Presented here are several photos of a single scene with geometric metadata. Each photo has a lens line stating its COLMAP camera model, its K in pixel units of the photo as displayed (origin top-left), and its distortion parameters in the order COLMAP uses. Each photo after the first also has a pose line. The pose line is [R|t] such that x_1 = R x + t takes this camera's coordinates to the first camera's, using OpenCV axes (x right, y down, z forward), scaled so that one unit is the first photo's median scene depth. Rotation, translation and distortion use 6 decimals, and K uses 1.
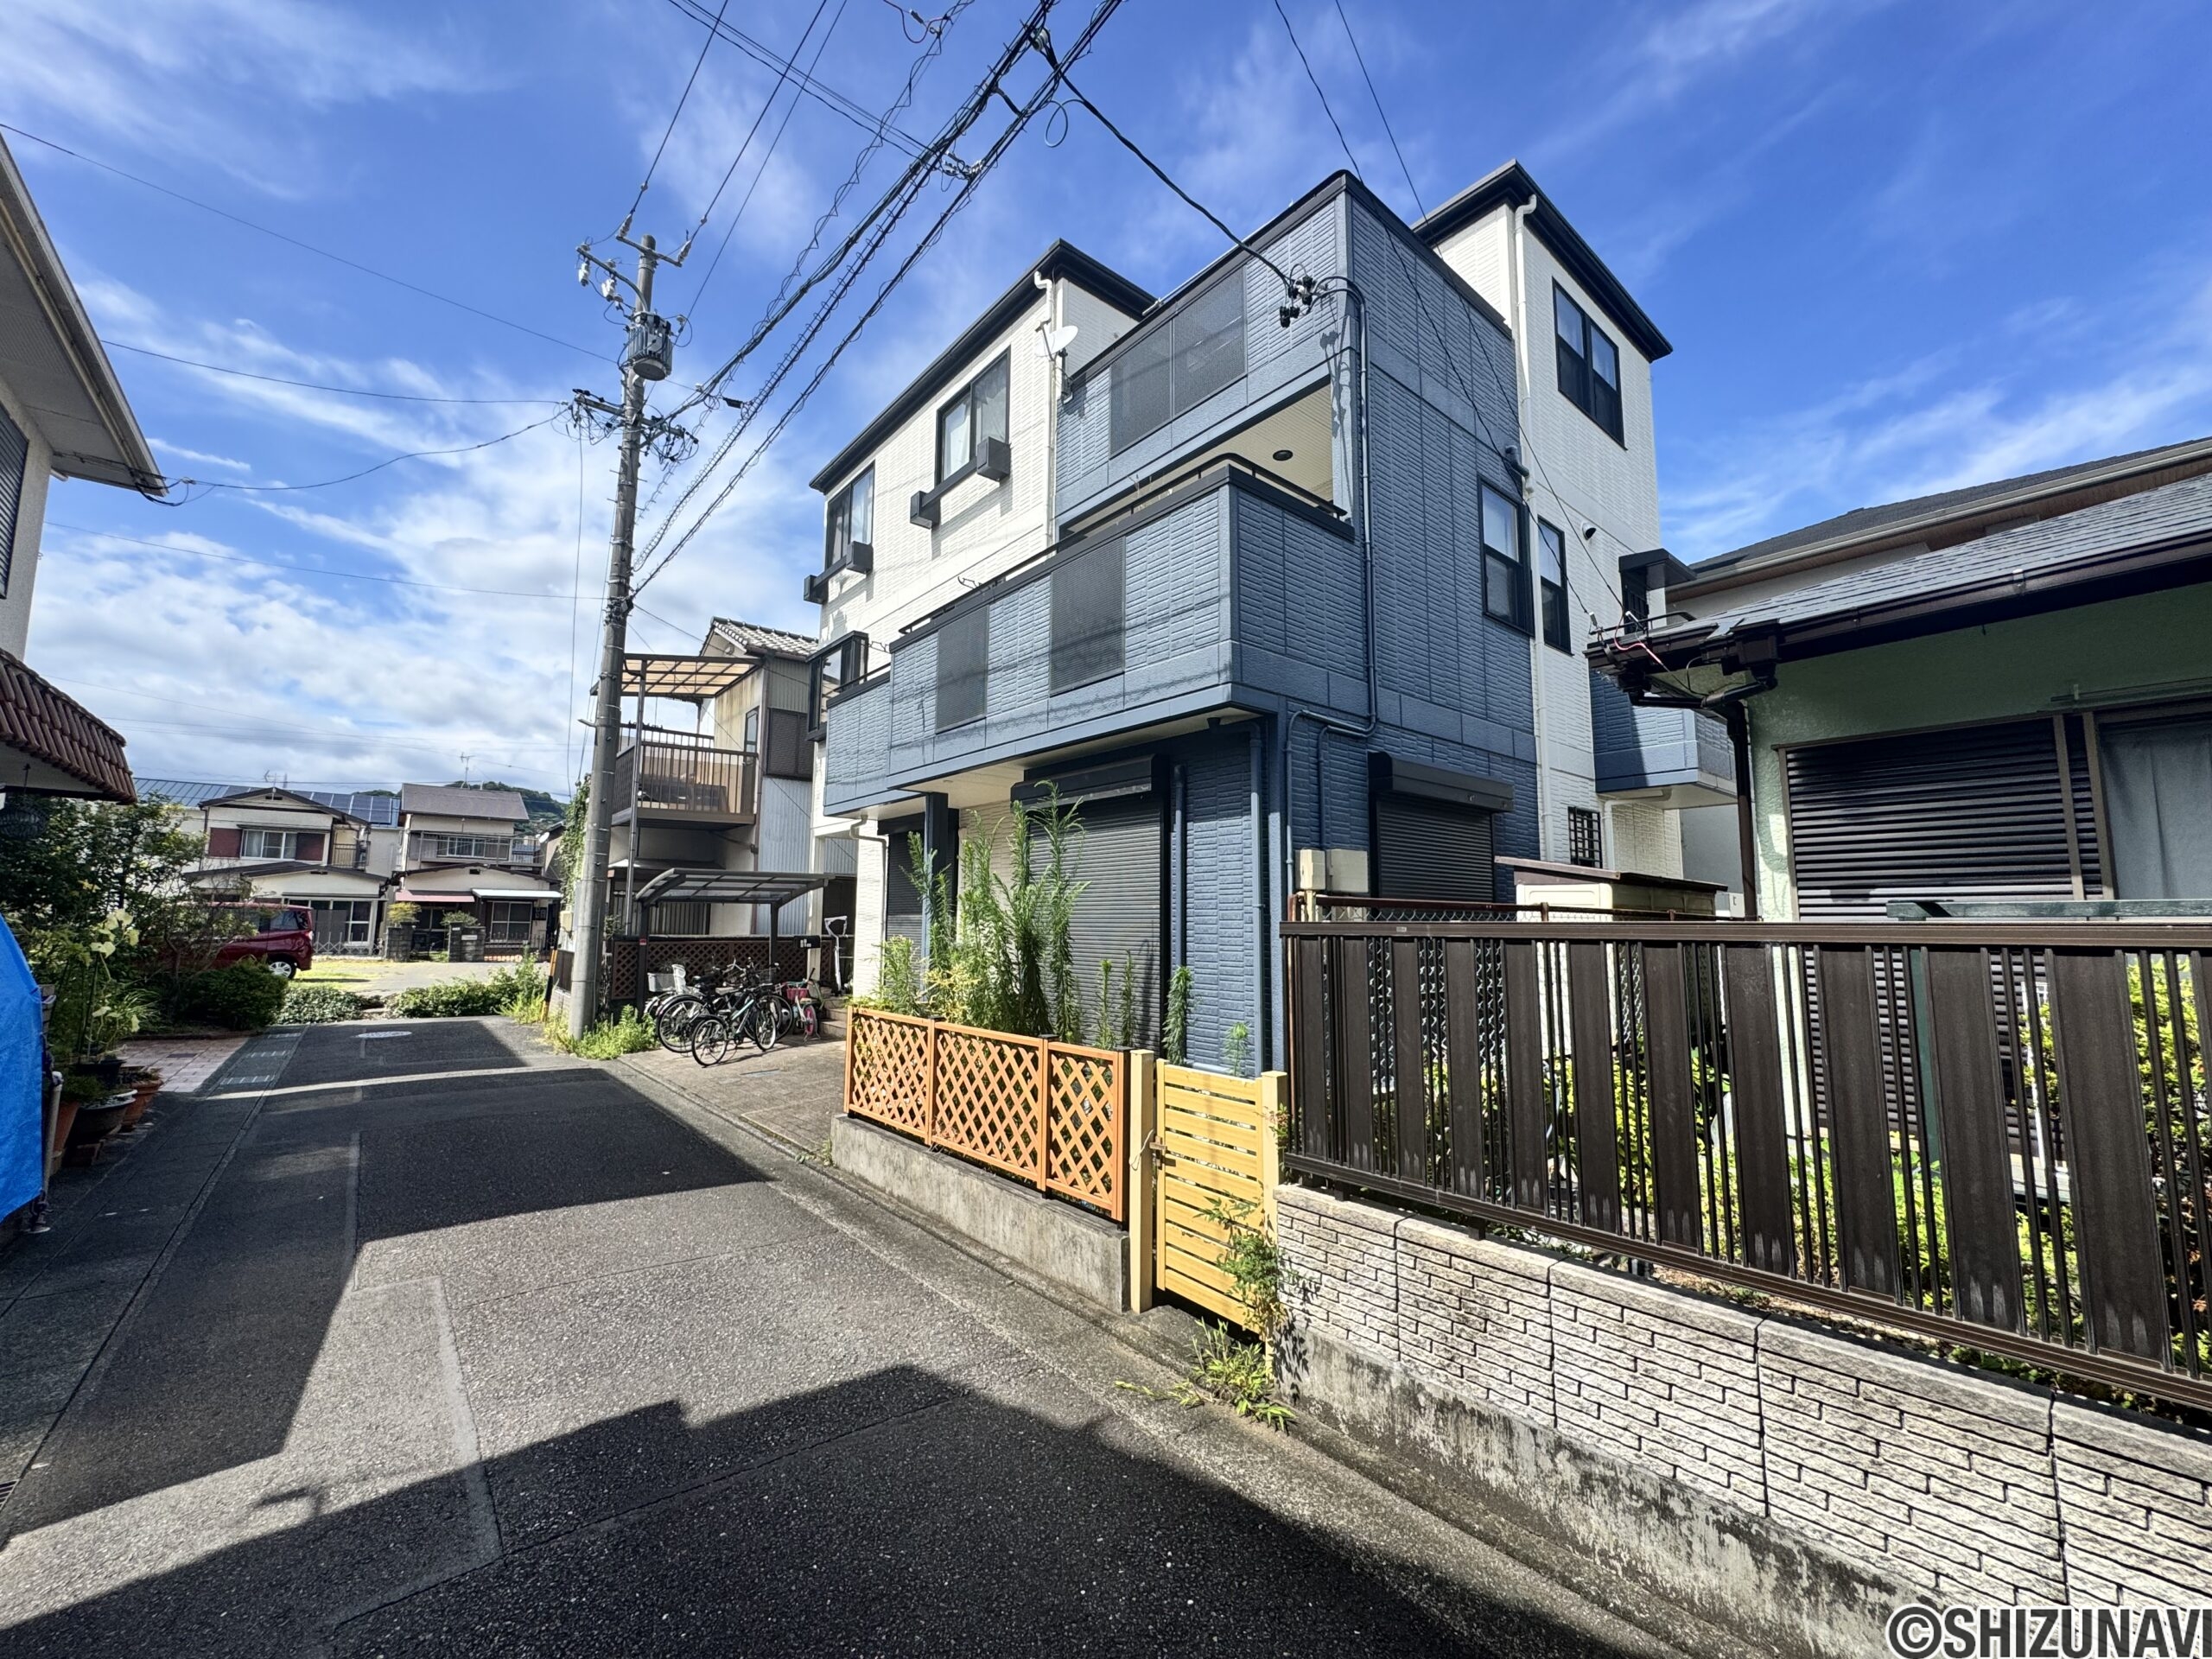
lens RADIAL K [[884.6, 0, 1106.0], [0, 884.6, 829.5], [0, 0, 1]] dist [-0.007481, -0.000164]
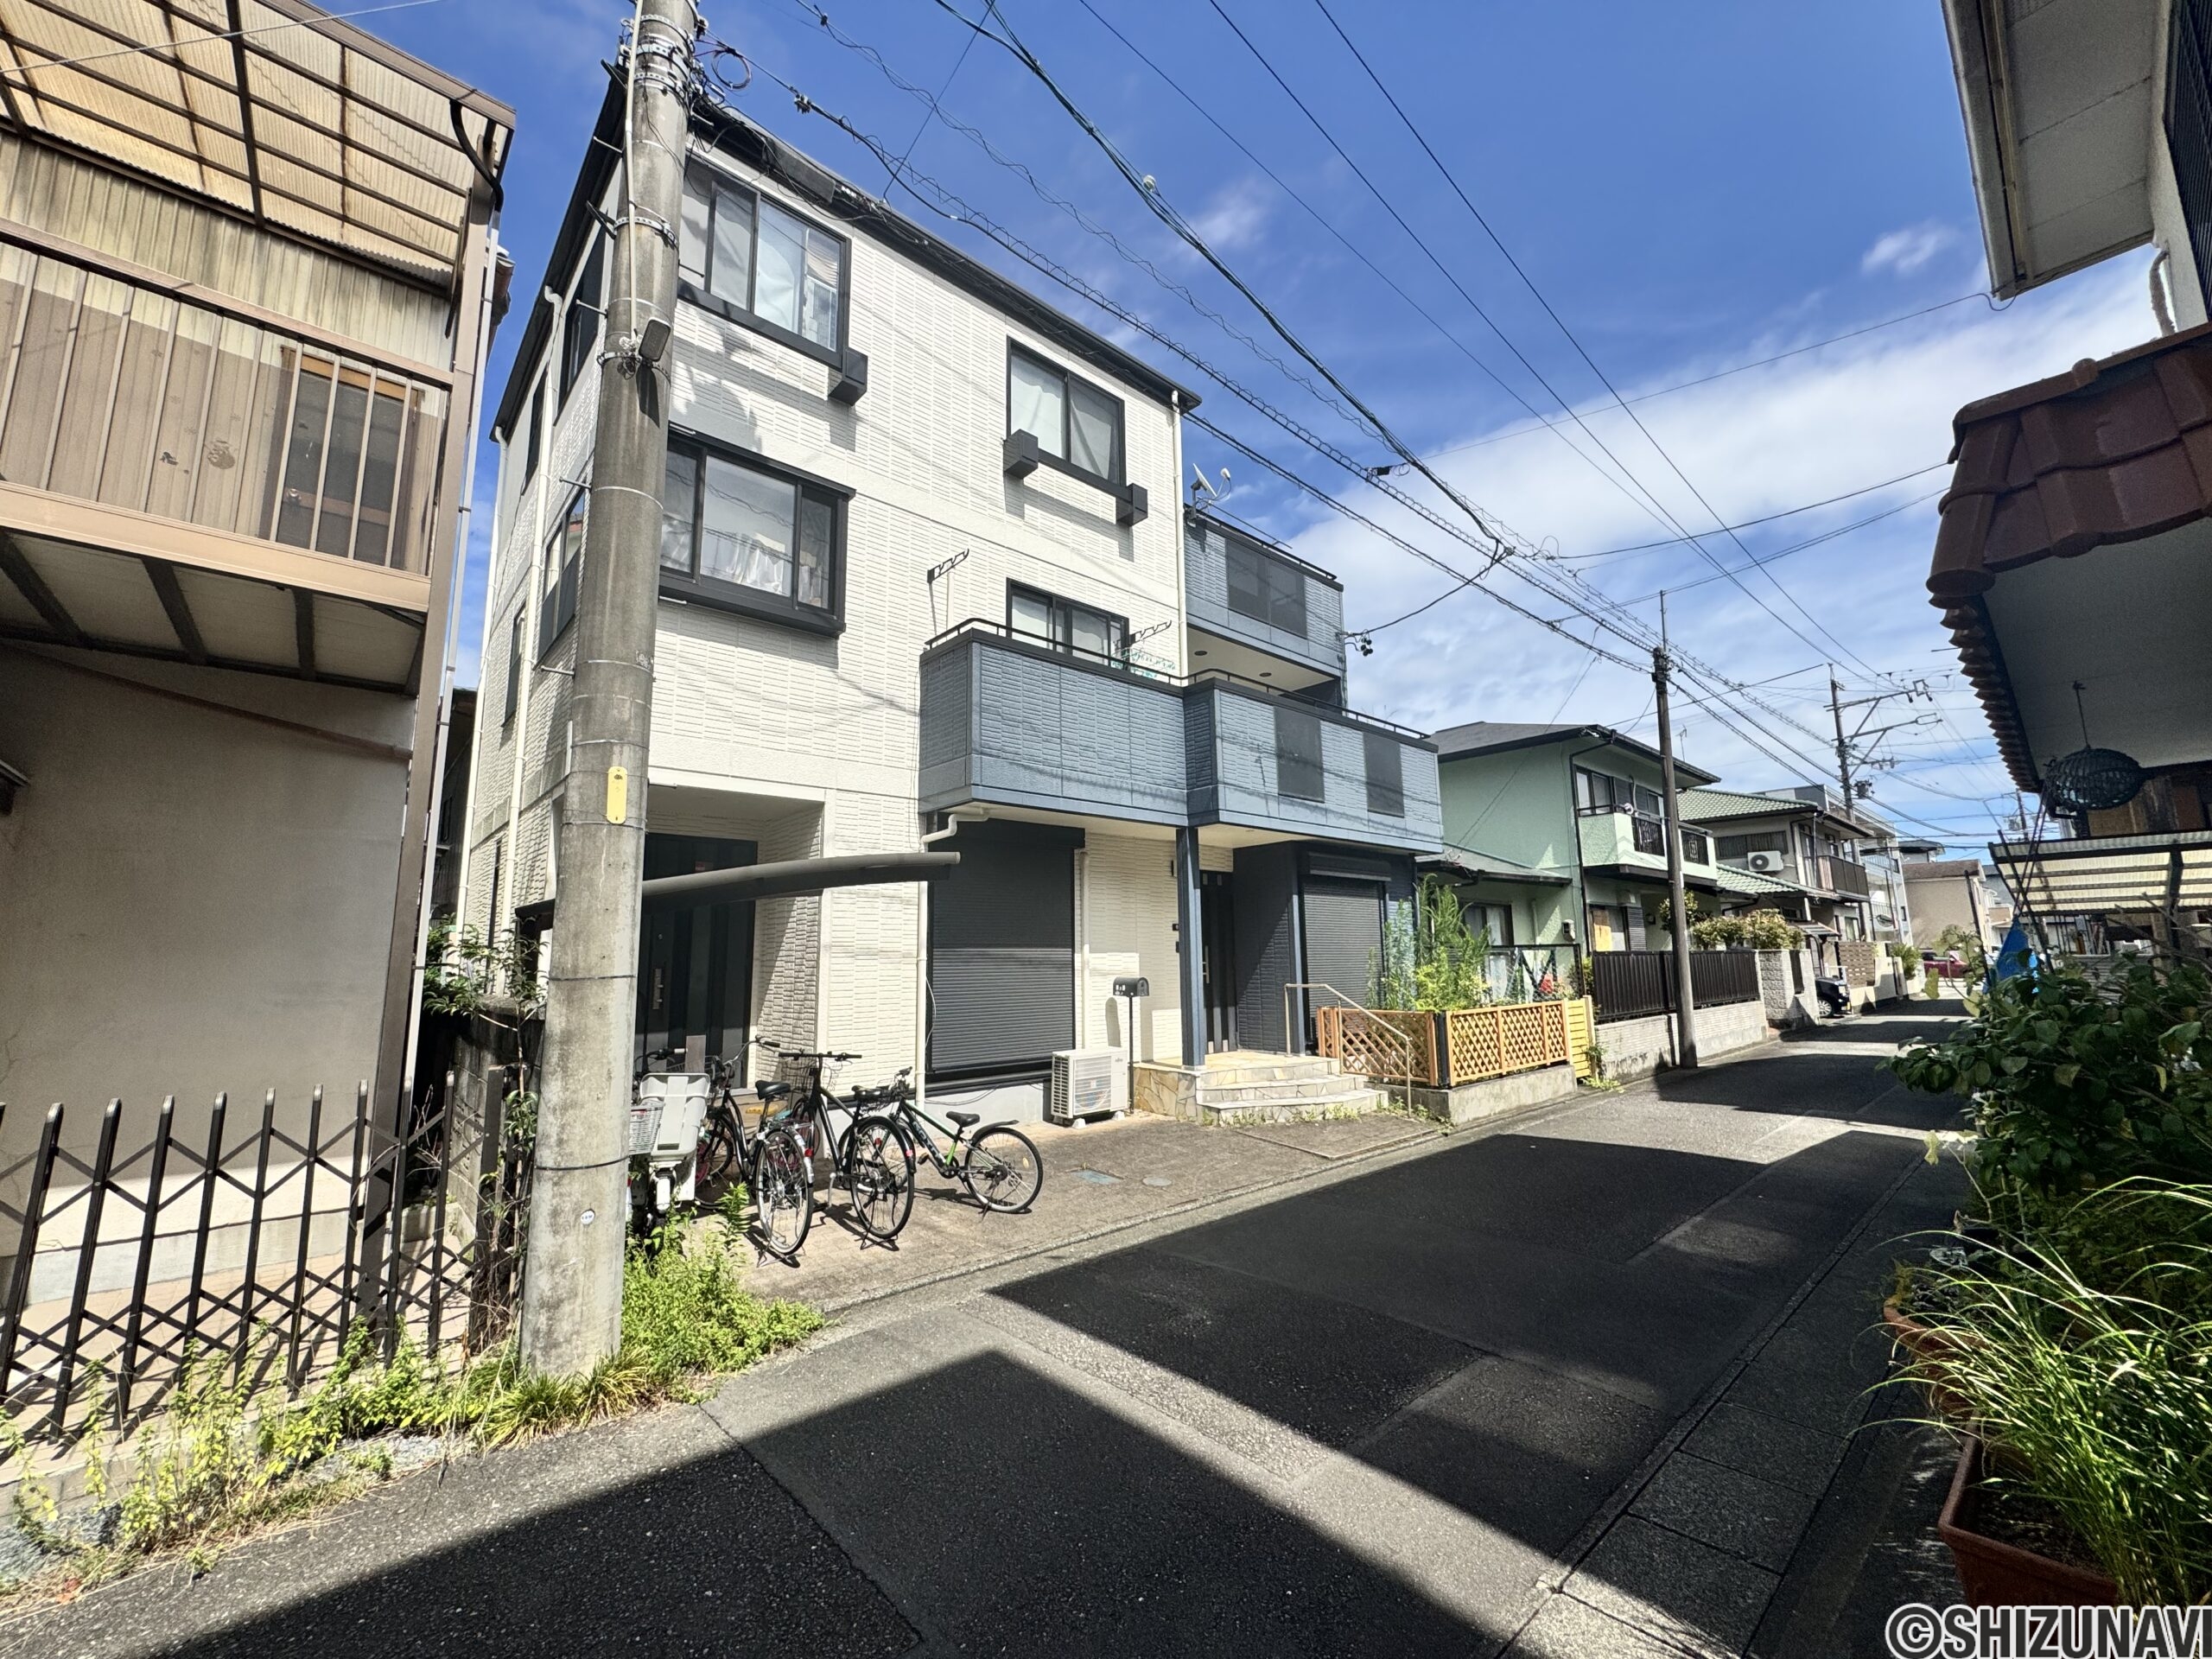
lens RADIAL K [[883.2, 0, 1106.0], [0, 883.2, 829.5], [0, 0, 1]] dist [-0.001866, -0.000409]
pose [[-0.031543, 0.141768, 0.989397, -0.990714], [-0.095247, 0.984959, -0.144168, 0.095624], [-0.994954, -0.098784, -0.017566, 0.917696]]
